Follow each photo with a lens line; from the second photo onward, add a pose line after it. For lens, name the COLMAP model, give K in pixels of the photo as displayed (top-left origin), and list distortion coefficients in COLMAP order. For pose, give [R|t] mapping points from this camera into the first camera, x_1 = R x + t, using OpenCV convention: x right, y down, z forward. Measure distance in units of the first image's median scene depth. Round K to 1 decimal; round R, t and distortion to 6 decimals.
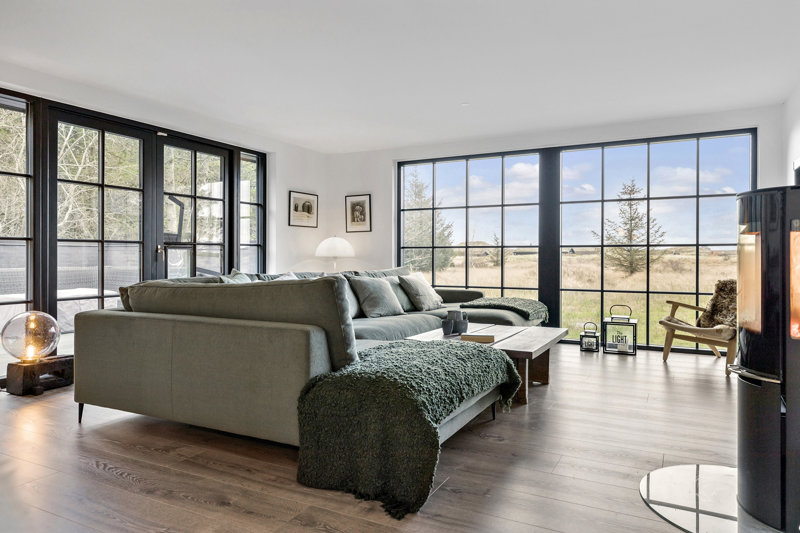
lens RADIAL K [[527.2, 0, 400.5], [0, 527.2, 263.1], [0, 0, 1]] dist [0.010835, 0.003476]
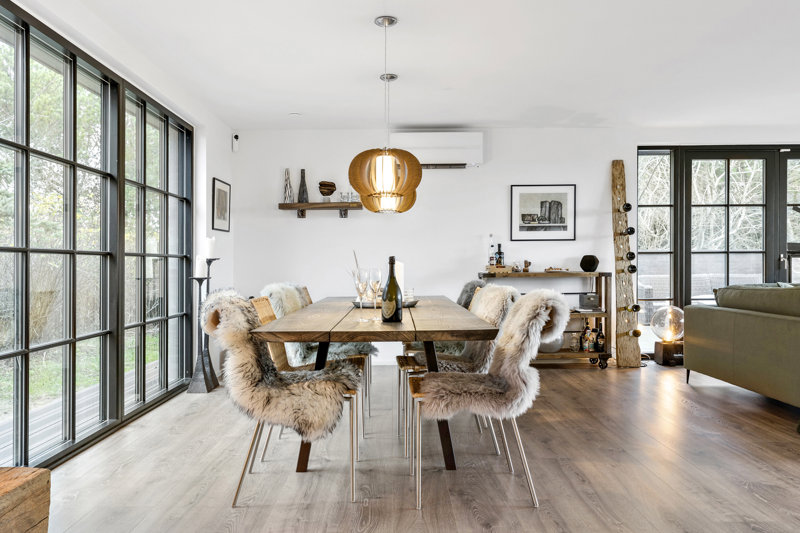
lens RADIAL K [[681.7, 0, 398.7], [0, 681.7, 263.7], [0, 0, 1]] dist [0.005498, 0.006859]
pose [[0.471854, -0.004757, -0.881664, 0.389909], [-0.003184, 0.999970, -0.007099, -0.002176], [0.881671, 0.006157, 0.471825, -0.331478]]
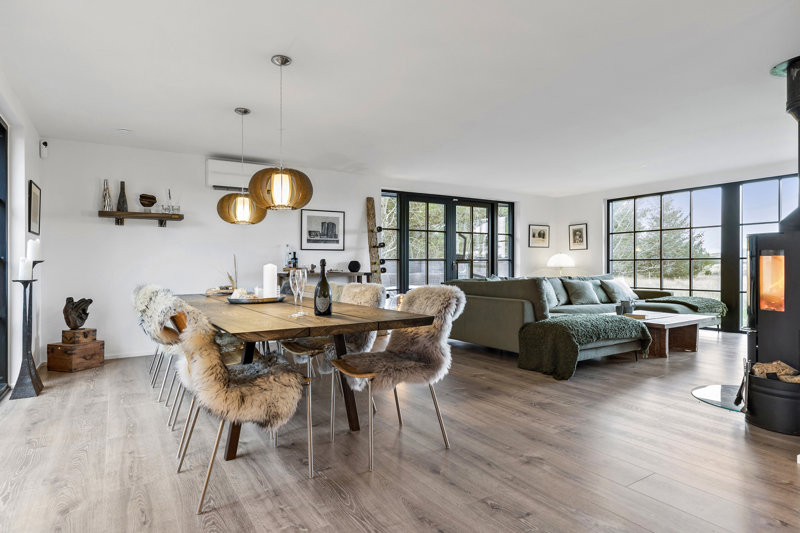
lens RADIAL K [[450.8, 0, 400.5], [0, 450.8, 268.2], [0, 0, 1]] dist [0.013912, 0.000188]
pose [[0.868021, -0.002933, -0.496519, 0.149207], [0.000018, 0.999983, -0.005875, -0.001003], [0.496528, 0.005091, 0.868006, -0.423519]]
